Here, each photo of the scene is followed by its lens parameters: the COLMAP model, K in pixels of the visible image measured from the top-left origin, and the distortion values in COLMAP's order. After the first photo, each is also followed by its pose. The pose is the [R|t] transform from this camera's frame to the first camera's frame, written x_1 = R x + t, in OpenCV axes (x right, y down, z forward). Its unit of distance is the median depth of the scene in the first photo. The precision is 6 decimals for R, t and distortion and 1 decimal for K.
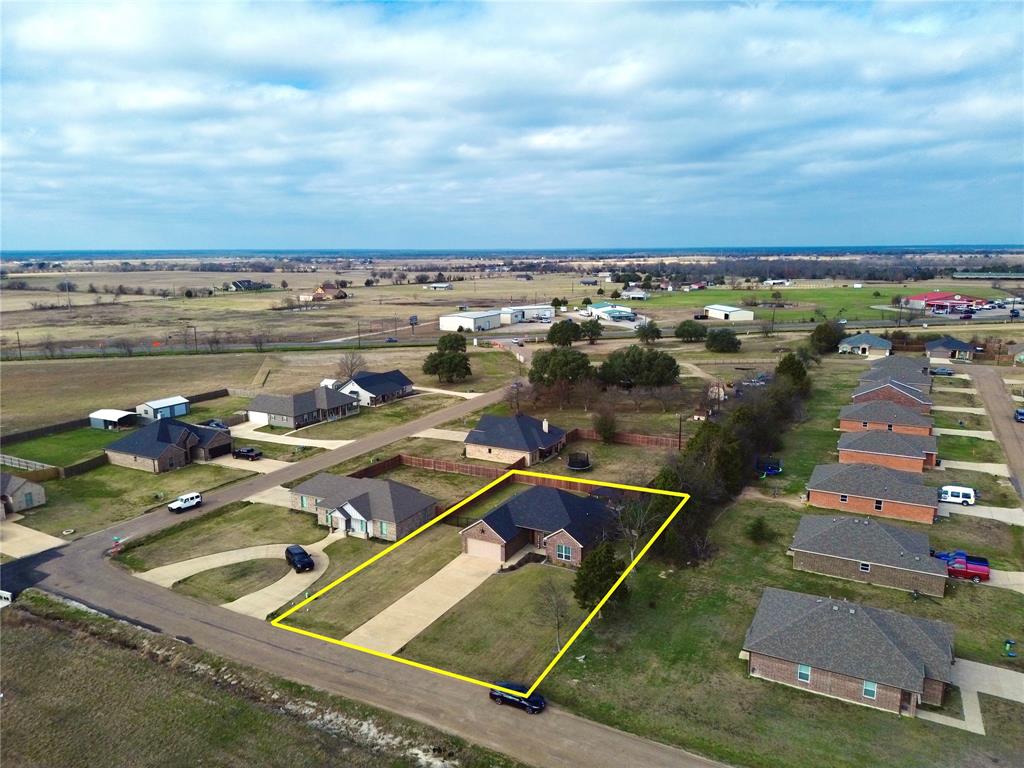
lens RADIAL K [[704.6, 0, 516.7], [0, 704.6, 381.4], [0, 0, 1]] dist [0.080891, -0.082325]
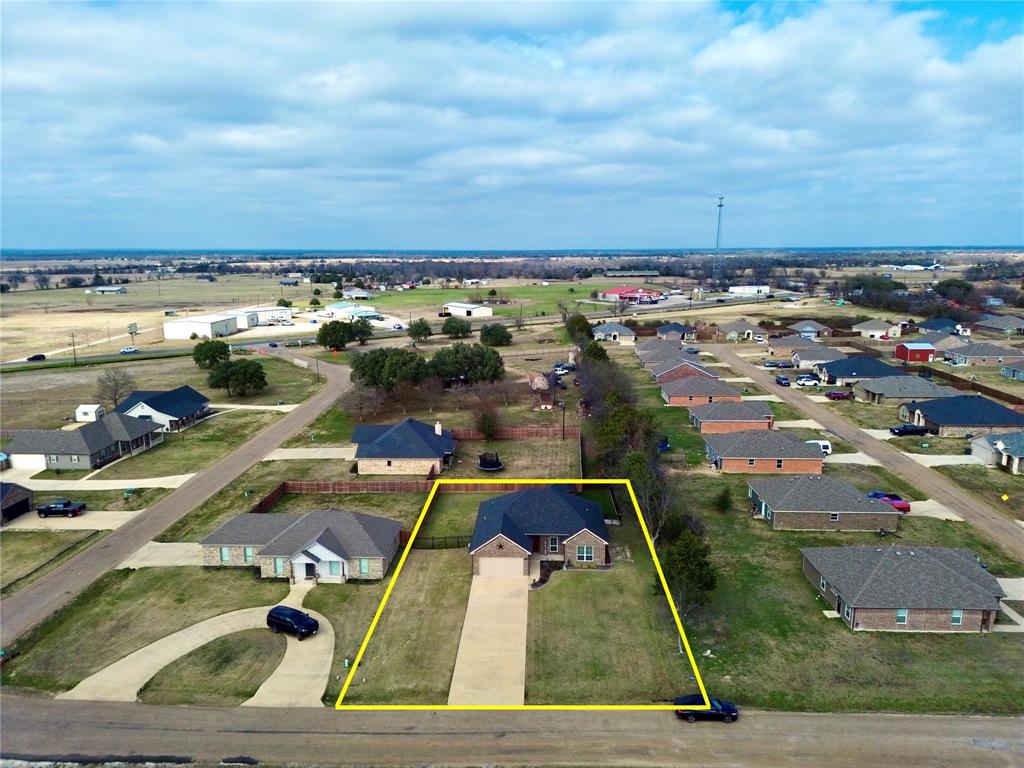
lens RADIAL K [[704.6, 0, 516.7], [0, 704.6, 381.4], [0, 0, 1]] dist [0.080891, -0.082325]
pose [[0.901665, -0.076952, 0.425533, -0.272006], [0.077821, 0.996849, 0.015371, -0.006047], [-0.425375, 0.019256, 0.904812, 0.121499]]
